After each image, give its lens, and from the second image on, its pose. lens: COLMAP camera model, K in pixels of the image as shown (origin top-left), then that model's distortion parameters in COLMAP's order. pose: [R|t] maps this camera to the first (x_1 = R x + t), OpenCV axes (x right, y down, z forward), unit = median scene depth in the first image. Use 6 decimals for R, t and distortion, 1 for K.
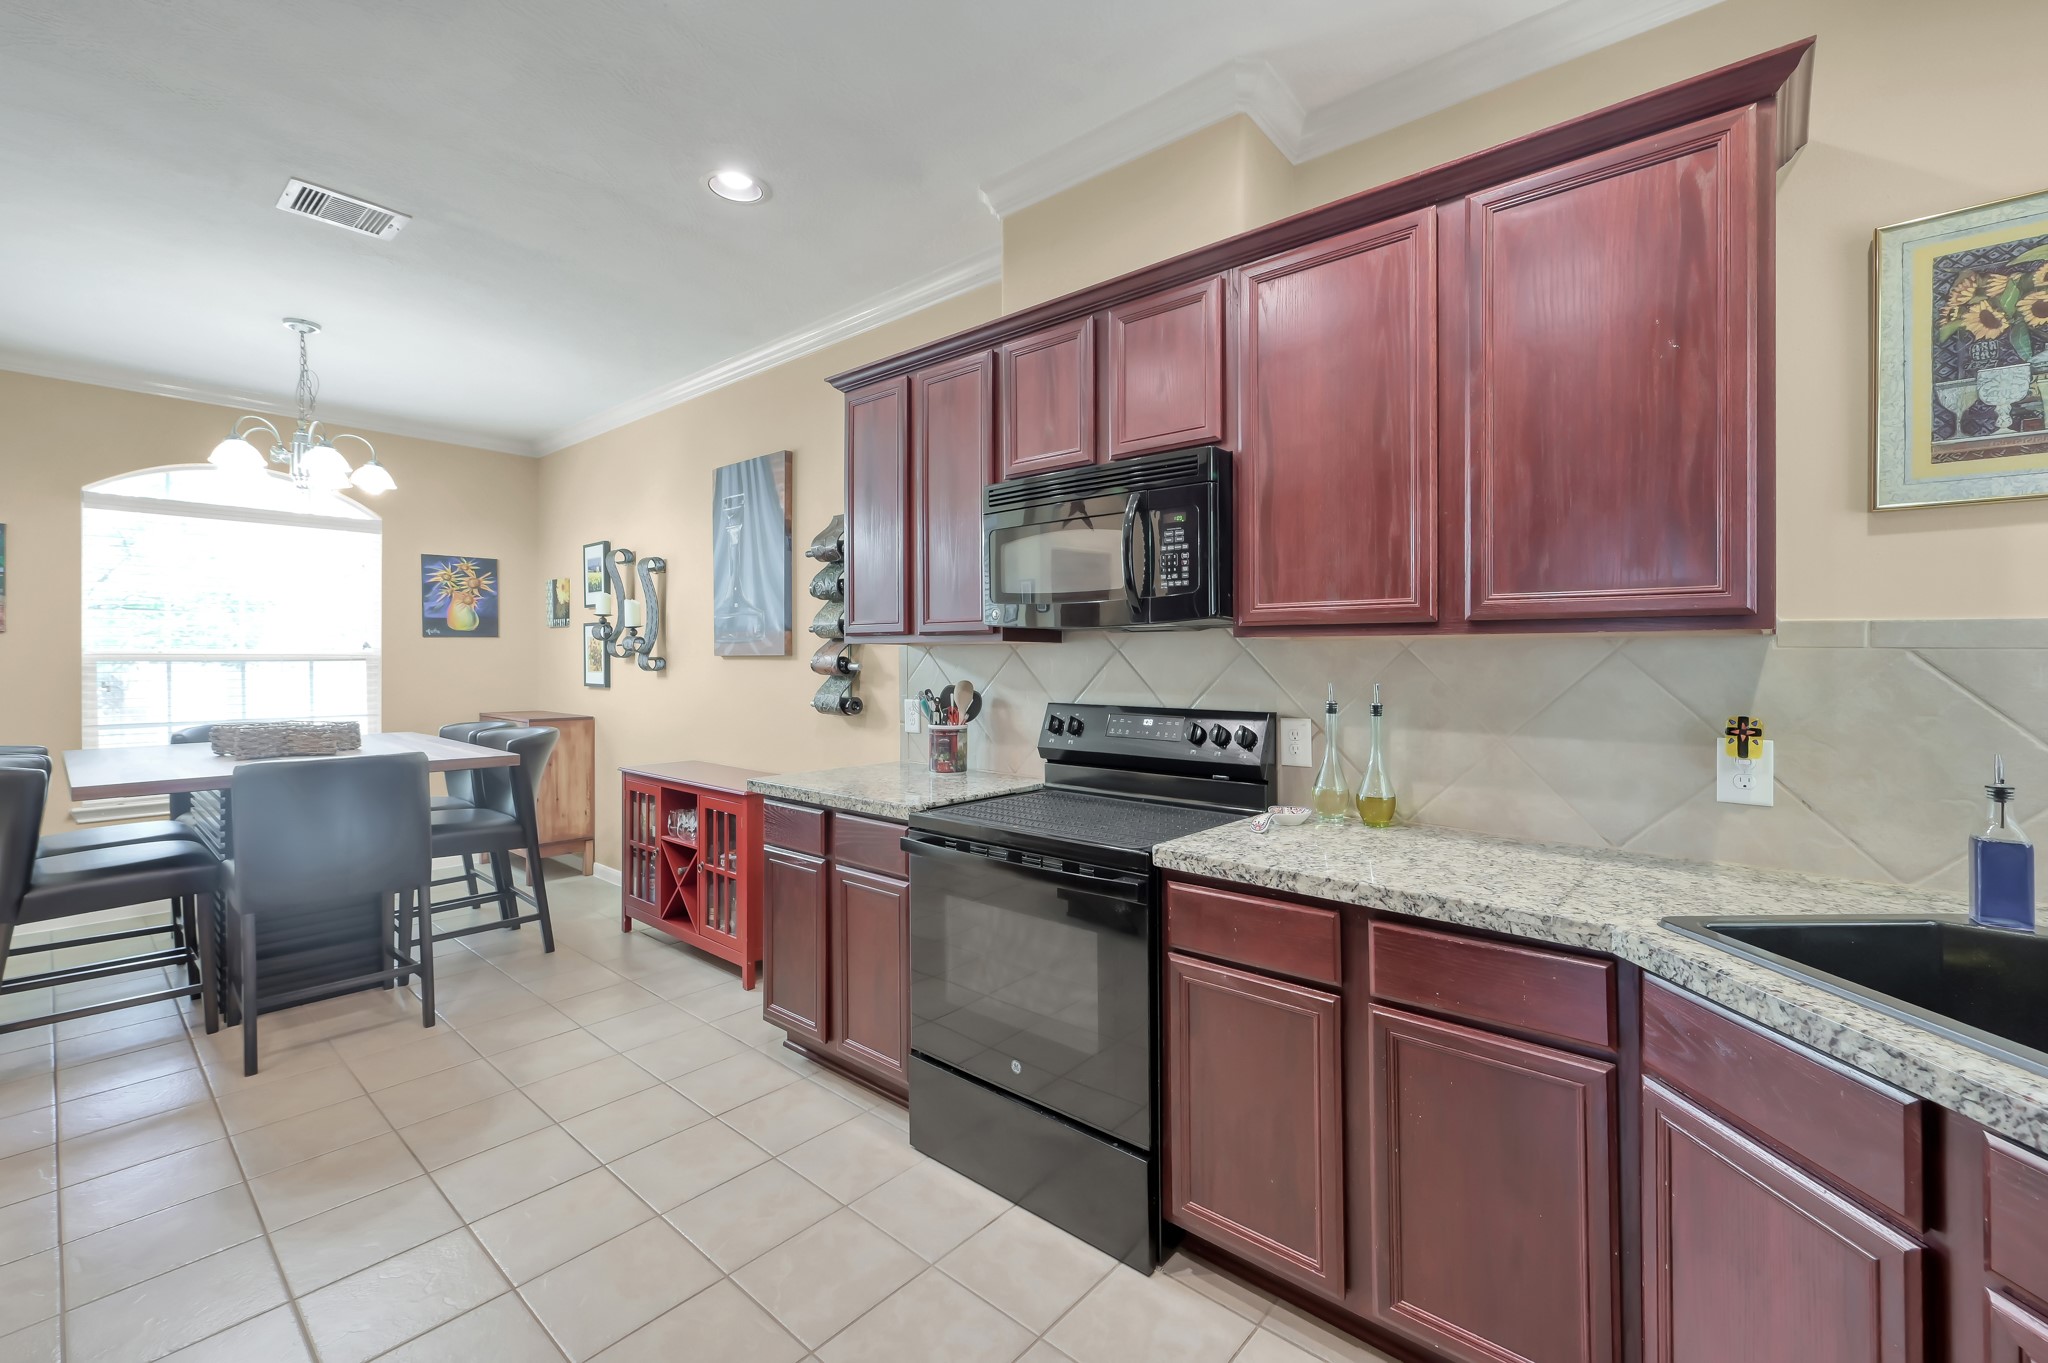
lens RADIAL K [[847.9, 0, 1028.3], [0, 847.9, 653.7], [0, 0, 1]] dist [0.009568, -0.000402]
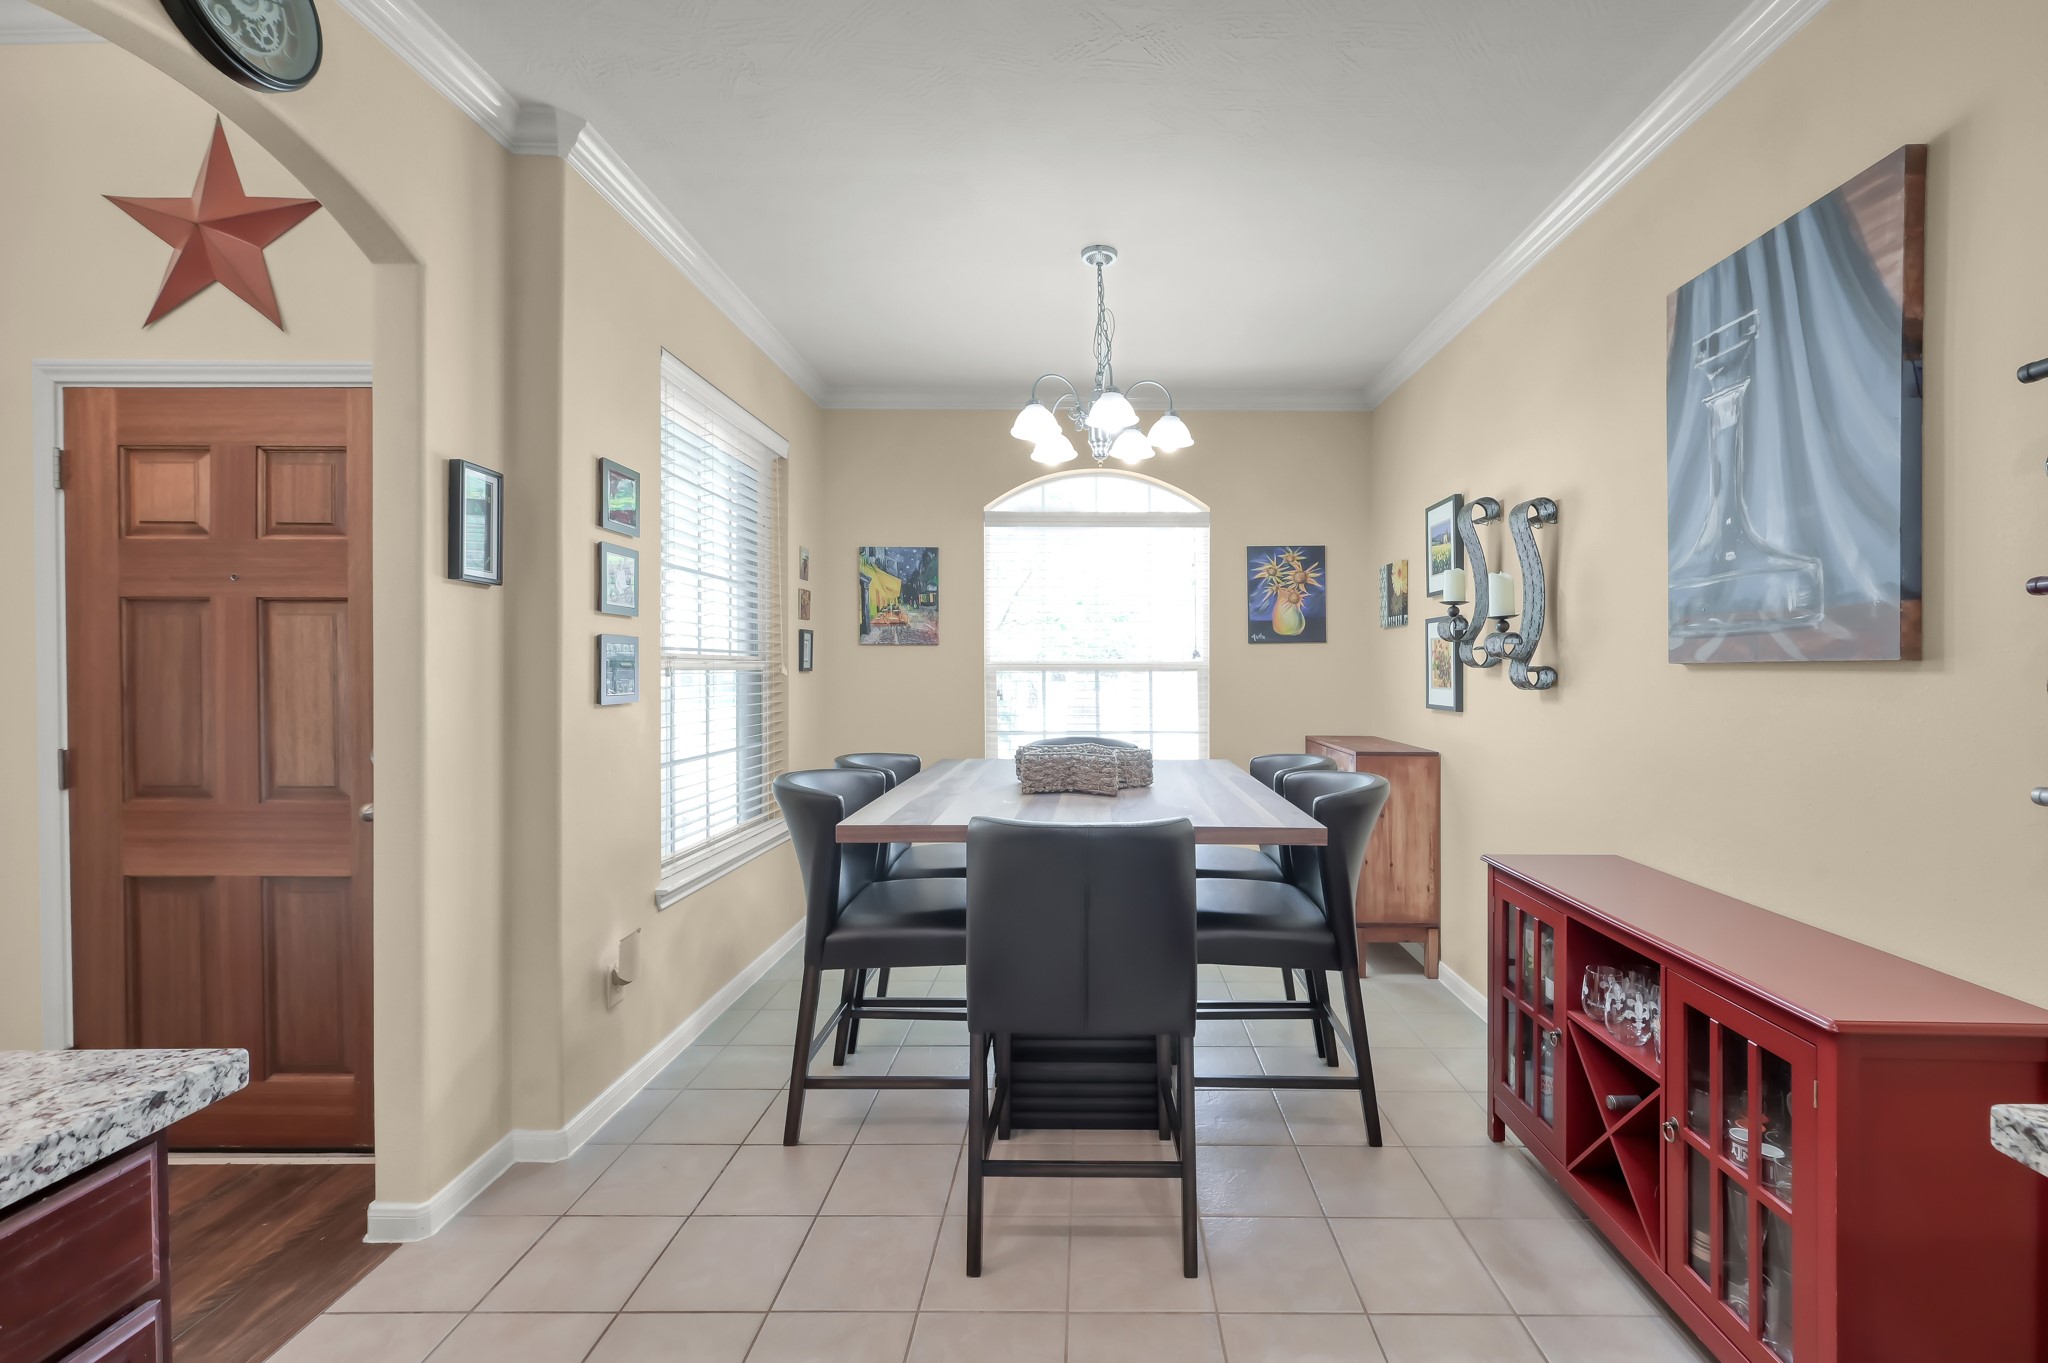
lens RADIAL K [[839.3, 0, 1111.8], [0, 839.3, 678.0], [0, 0, 1]] dist [-0.000487, 0.000003]
pose [[0.668542, 0.007969, -0.743632, -0.237554], [0.003968, 0.999890, 0.014282, 0.003024], [0.743664, -0.012499, 0.668437, 0.451076]]
